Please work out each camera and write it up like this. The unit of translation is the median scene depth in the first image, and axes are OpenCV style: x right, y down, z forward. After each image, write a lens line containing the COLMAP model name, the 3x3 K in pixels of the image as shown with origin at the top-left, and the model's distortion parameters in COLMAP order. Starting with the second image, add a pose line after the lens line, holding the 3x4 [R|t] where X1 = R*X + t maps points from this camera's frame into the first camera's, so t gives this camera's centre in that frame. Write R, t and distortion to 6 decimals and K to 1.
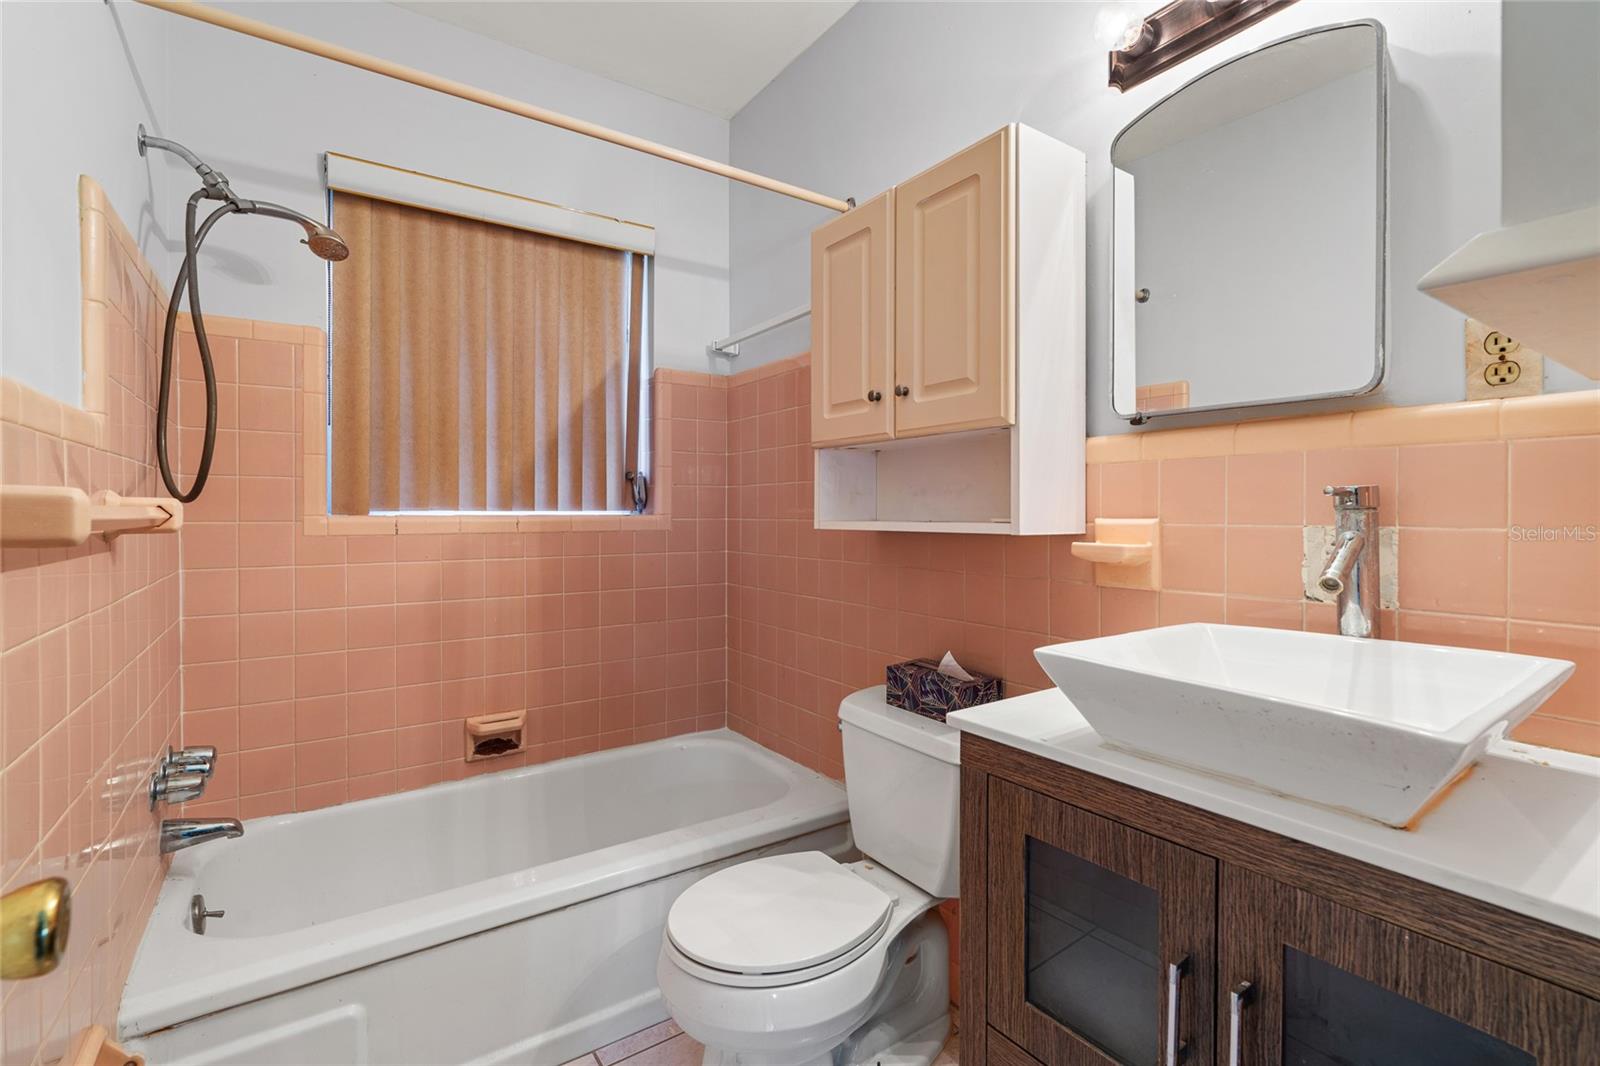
lens RADIAL K [[749.9, 0, 800.5], [0, 749.9, 525.0], [0, 0, 1]] dist [-0.004335, 0.001867]
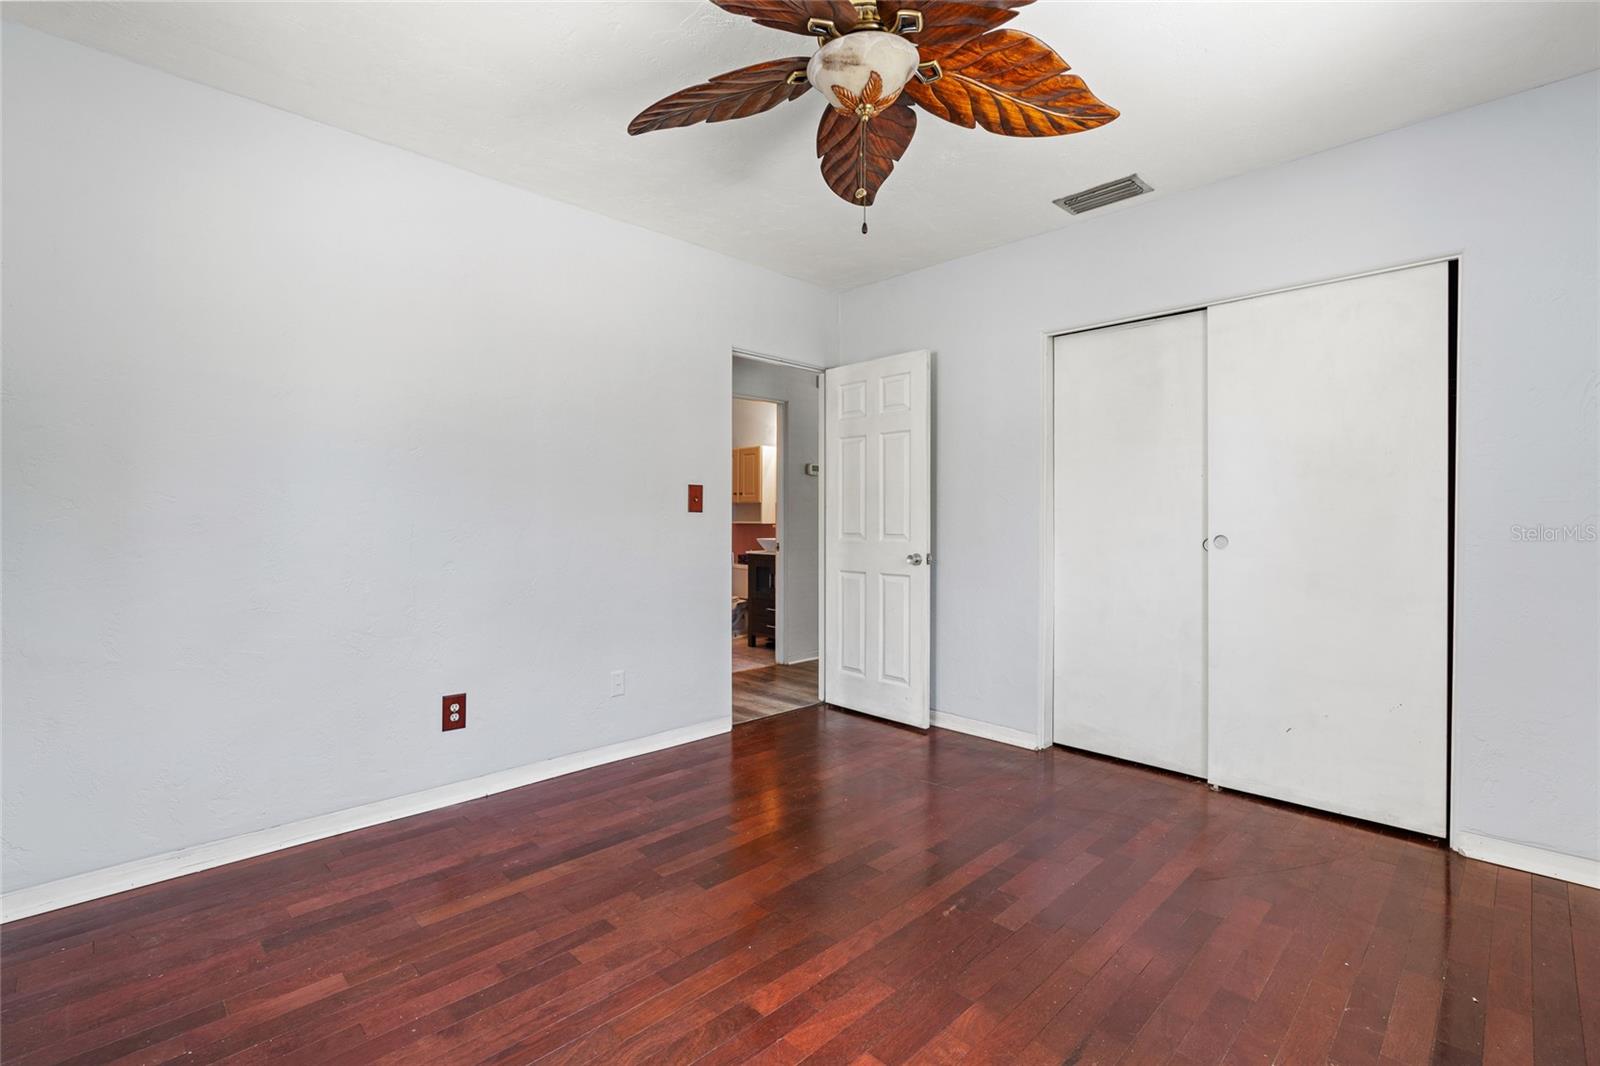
lens RADIAL K [[749.9, 0, 801.7], [0, 749.9, 527.9], [0, 0, 1]] dist [-0.004335, 0.001867]
pose [[0.983494, -0.002738, 0.180922, -0.388275], [0.002618, 0.999996, 0.000903, 0.037645], [-0.180924, -0.000415, 0.983497, -4.222558]]
